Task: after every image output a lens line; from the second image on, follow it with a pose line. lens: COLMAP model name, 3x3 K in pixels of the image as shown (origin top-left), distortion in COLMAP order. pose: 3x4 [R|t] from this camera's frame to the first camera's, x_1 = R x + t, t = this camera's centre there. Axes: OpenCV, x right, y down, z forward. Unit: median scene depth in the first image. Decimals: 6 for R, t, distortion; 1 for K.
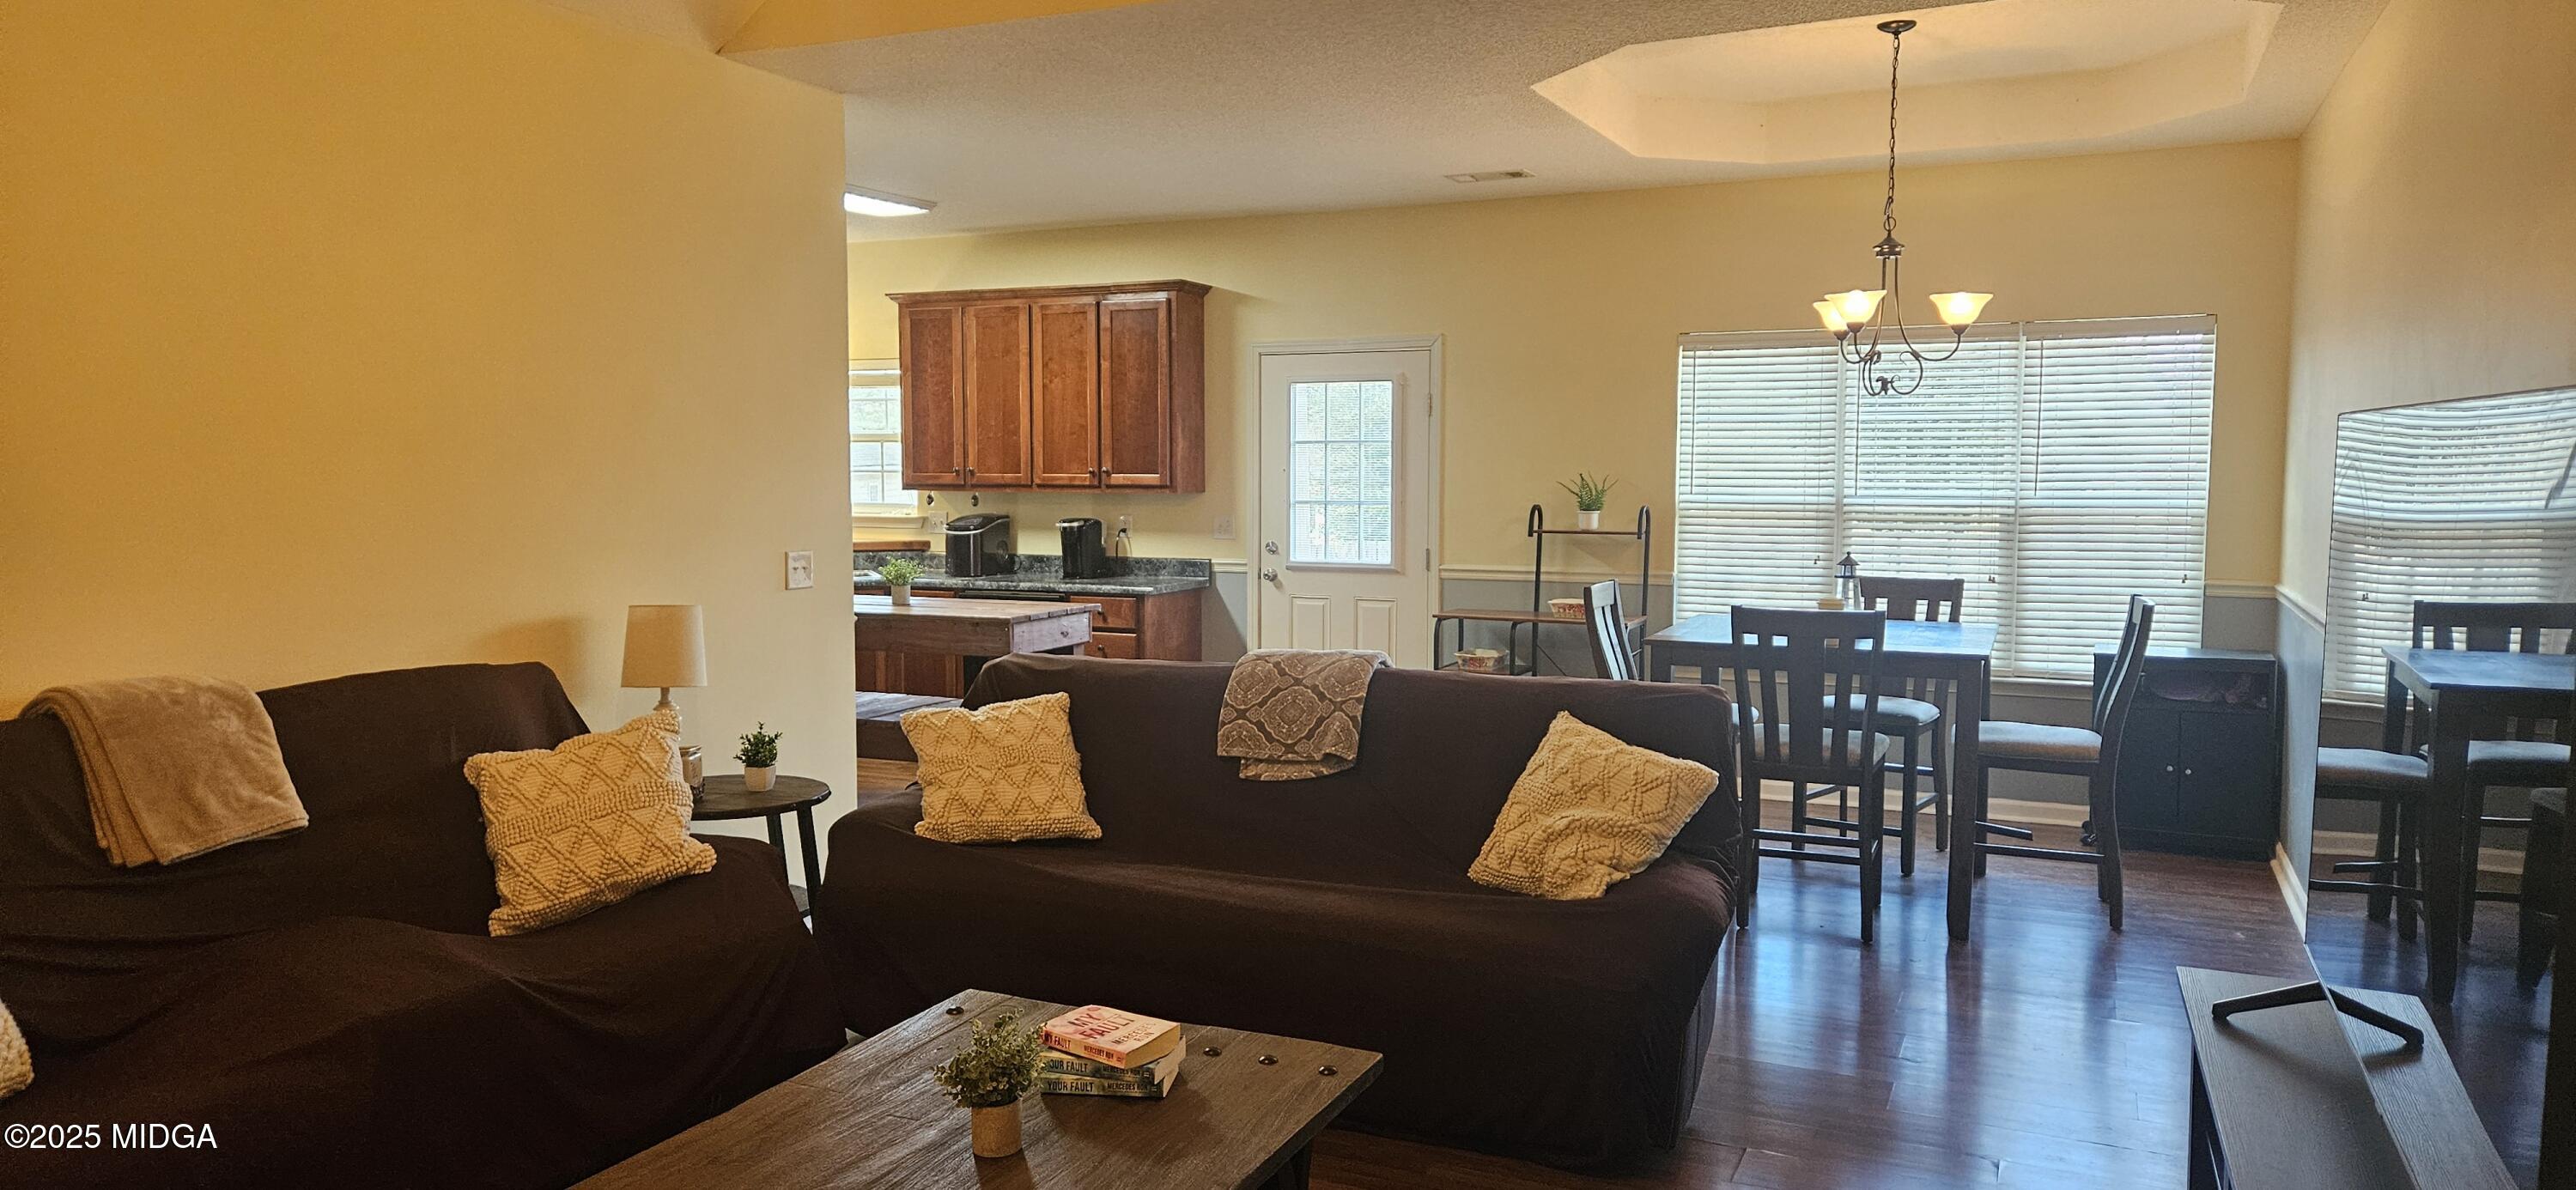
lens RADIAL K [[1718.1, 0, 1277.8], [0, 1718.1, 540.8], [0, 0, 1]] dist [0.077406, -0.028124]
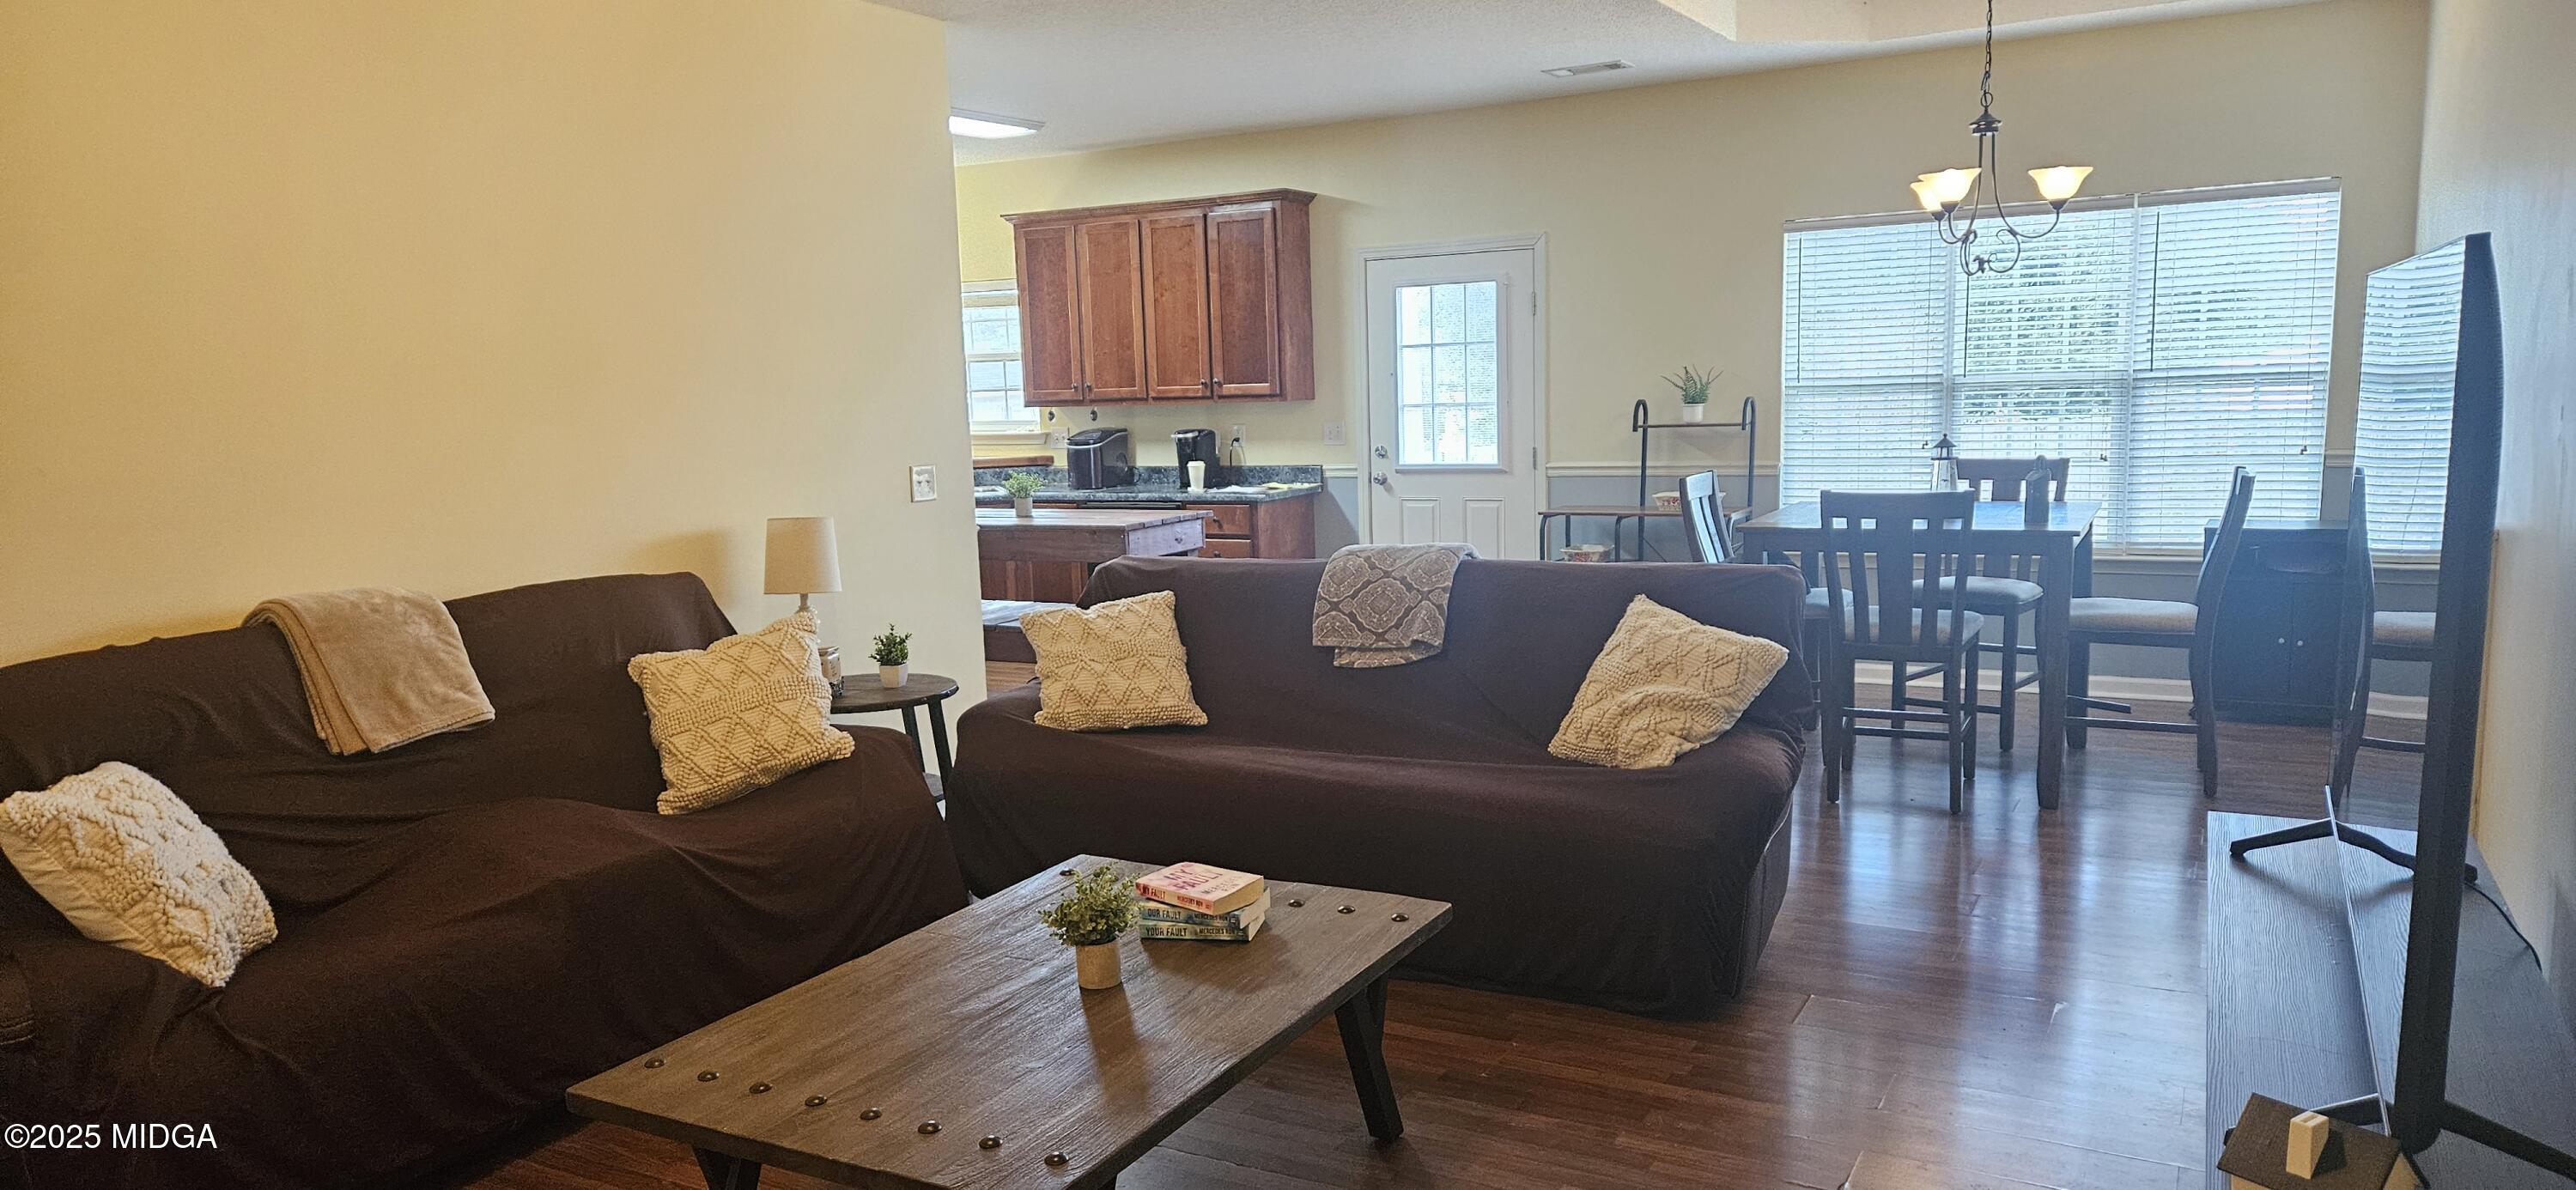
lens RADIAL K [[1718.1, 0, 1289.6], [0, 1718.1, 590.9], [0, 0, 1]] dist [0.077406, -0.028124]
pose [[0.996894, -0.025121, -0.074642, 0.022573], [0.031023, 0.996392, 0.079003, 0.005454], [0.072388, -0.081074, 0.994076, -0.037069]]
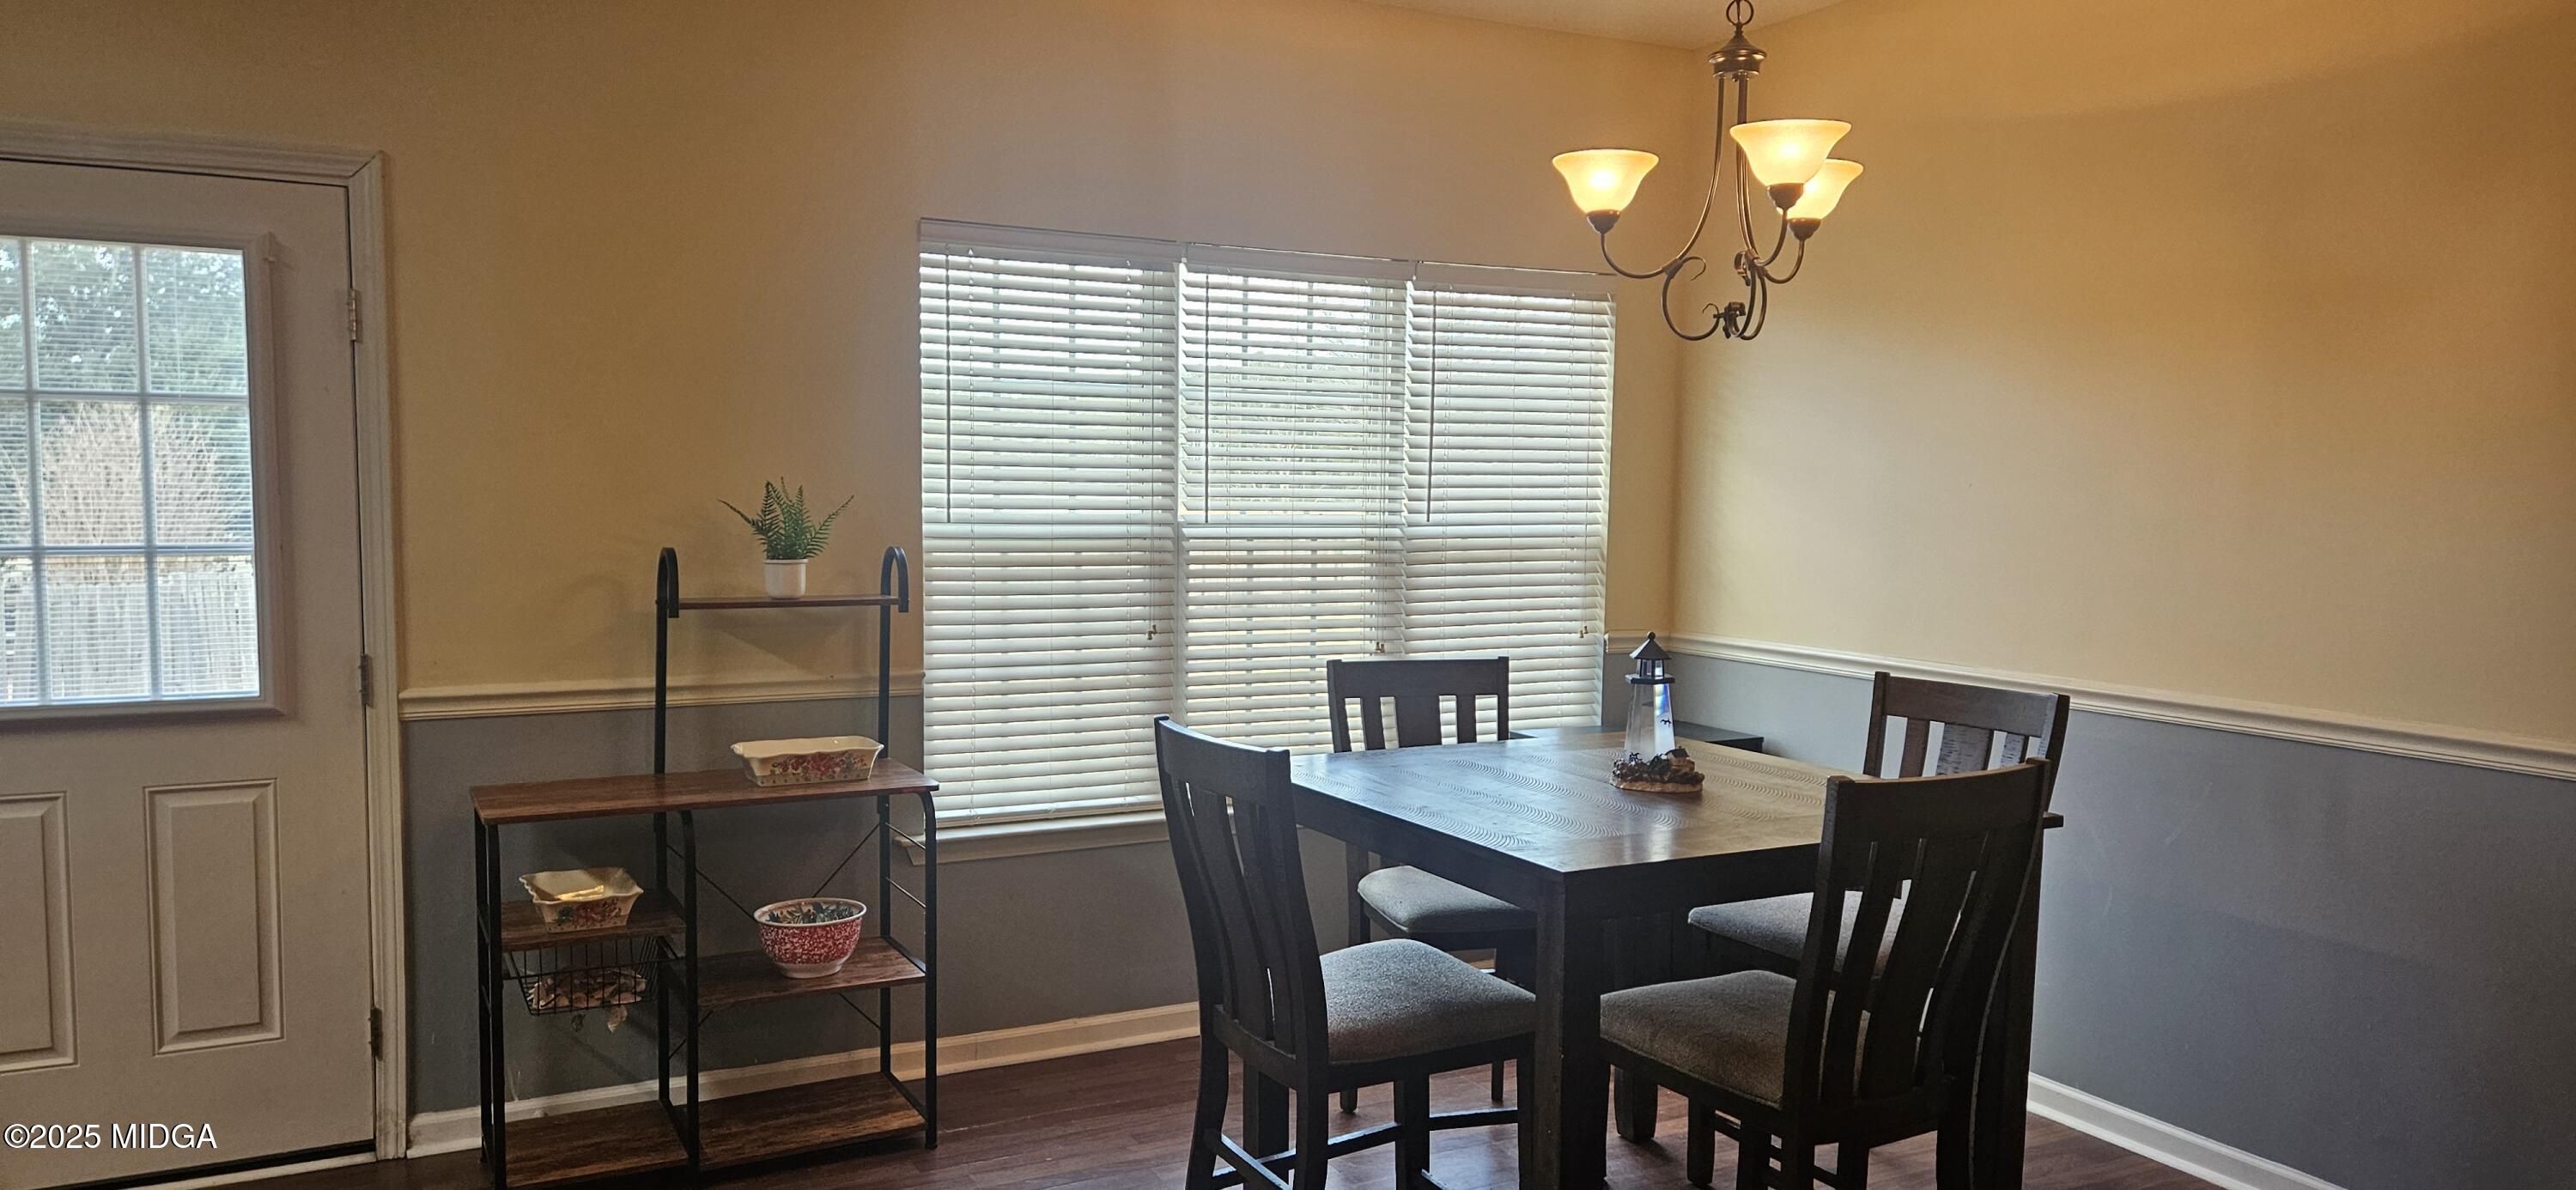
lens RADIAL K [[1718.1, 0, 1282.5], [0, 1718.1, 602.3], [0, 0, 1]] dist [0.077406, -0.028124]
pose [[0.622578, -0.046546, 0.781172, -0.146835], [0.027412, 0.998914, 0.037673, -0.024549], [-0.782077, -0.002041, 0.623178, 0.733233]]
